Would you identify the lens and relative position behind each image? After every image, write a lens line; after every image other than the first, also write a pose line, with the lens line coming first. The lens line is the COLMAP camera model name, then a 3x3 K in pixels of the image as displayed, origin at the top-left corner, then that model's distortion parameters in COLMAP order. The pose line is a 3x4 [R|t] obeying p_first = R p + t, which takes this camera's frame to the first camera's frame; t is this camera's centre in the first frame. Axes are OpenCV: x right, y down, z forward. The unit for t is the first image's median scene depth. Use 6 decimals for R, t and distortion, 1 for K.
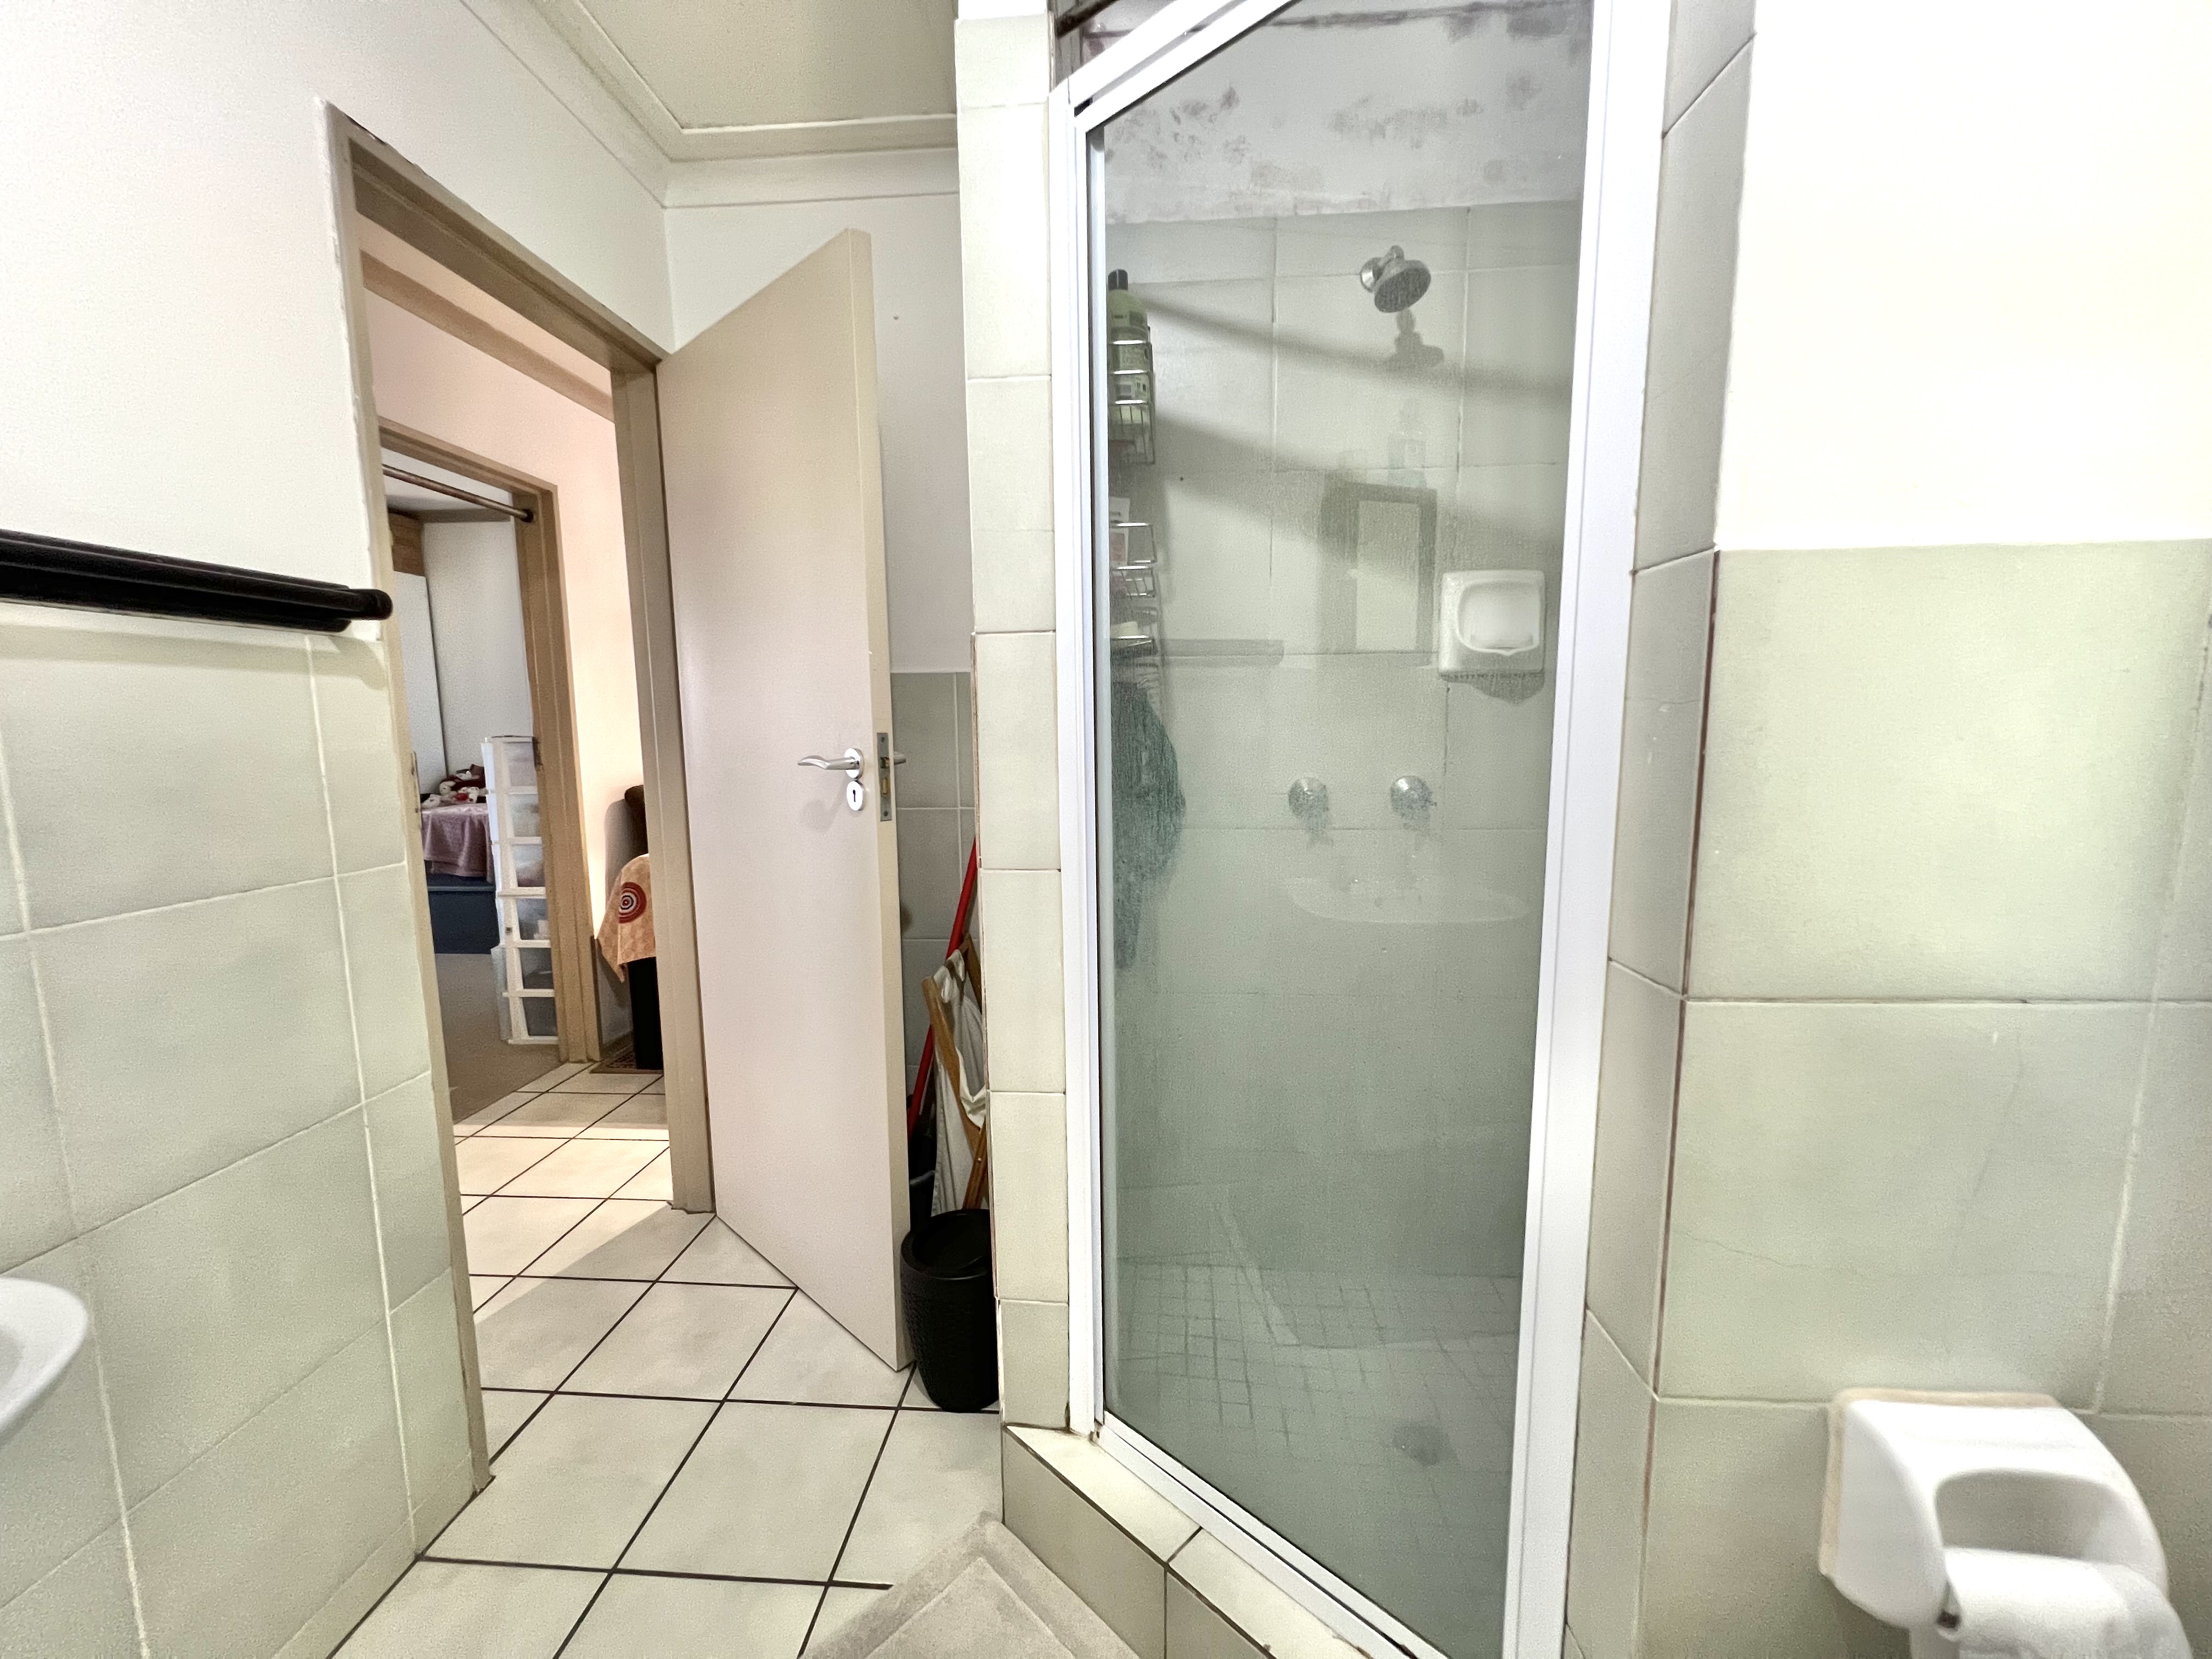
lens RADIAL K [[884.4, 0, 1106.3], [0, 884.4, 828.4], [0, 0, 1]] dist [-0.002949, 0.000971]
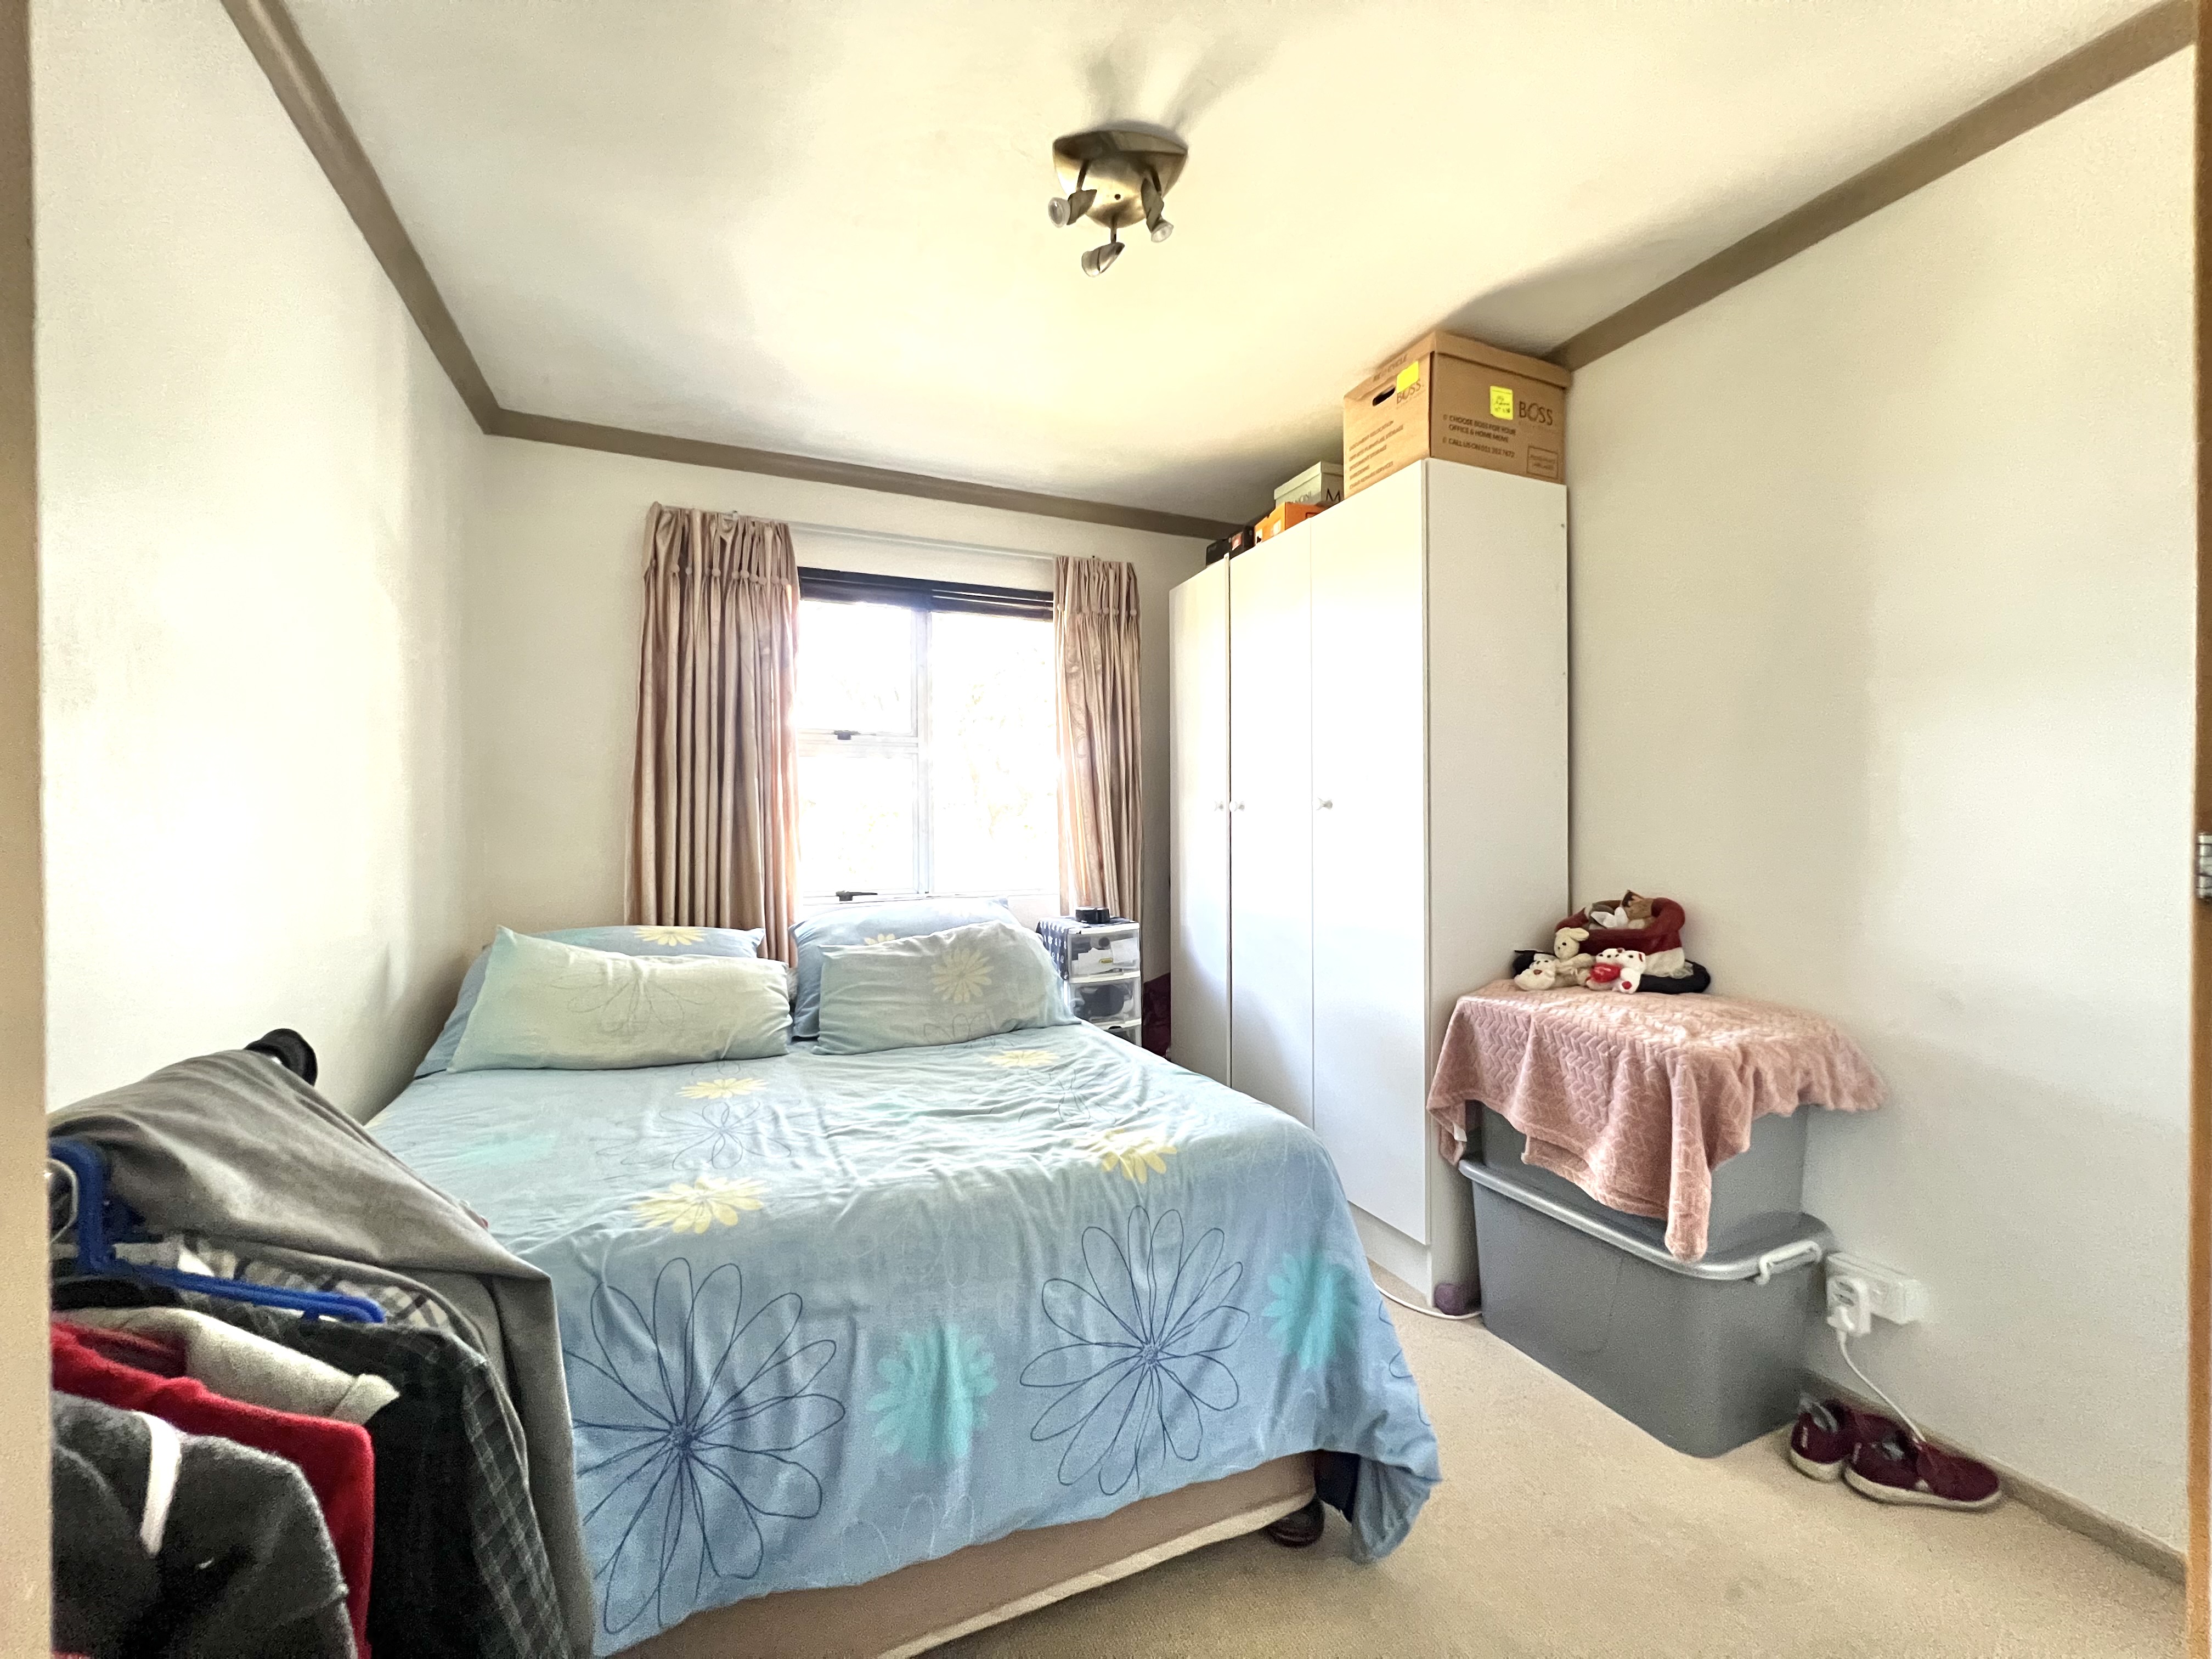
lens RADIAL K [[884.4, 0, 1105.3], [0, 884.4, 834.7], [0, 0, 1]] dist [-0.002949, 0.000971]
pose [[0.459339, 0.005215, -0.888246, -0.473131], [-0.112121, 0.992325, -0.052155, -0.051100], [0.881156, 0.123548, 0.456399, 0.602950]]
